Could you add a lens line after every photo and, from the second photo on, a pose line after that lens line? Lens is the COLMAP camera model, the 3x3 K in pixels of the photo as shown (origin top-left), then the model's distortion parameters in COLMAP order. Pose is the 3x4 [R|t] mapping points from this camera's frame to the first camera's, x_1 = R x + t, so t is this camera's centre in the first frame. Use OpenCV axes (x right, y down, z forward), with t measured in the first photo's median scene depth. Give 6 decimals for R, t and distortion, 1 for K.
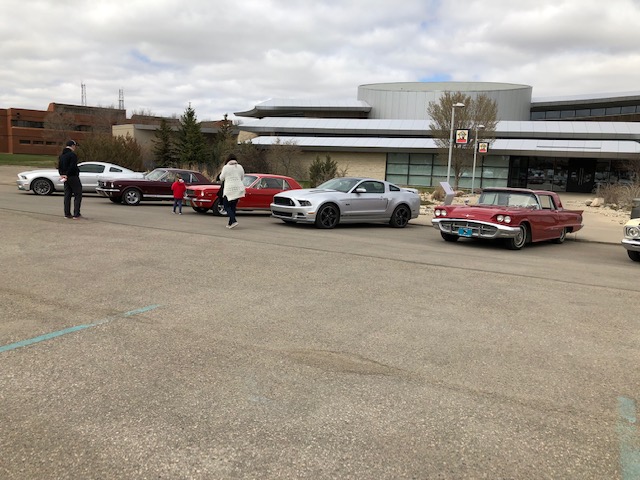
lens RADIAL K [[530.9, 0, 320.0], [0, 530.9, 240.0], [0, 0, 1]] dist [0.010944, -0.001920]
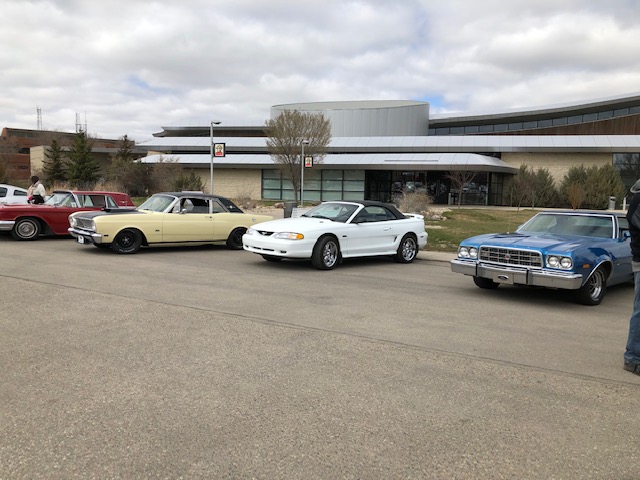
lens RADIAL K [[519.2, 0, 320.0], [0, 519.2, 240.0], [0, 0, 1]] dist [0.006834, -0.003839]
pose [[0.999748, -0.012814, -0.018414, 0.138478], [0.012204, 0.999386, -0.032843, 0.006032], [0.018823, 0.032610, 0.999291, -0.008642]]
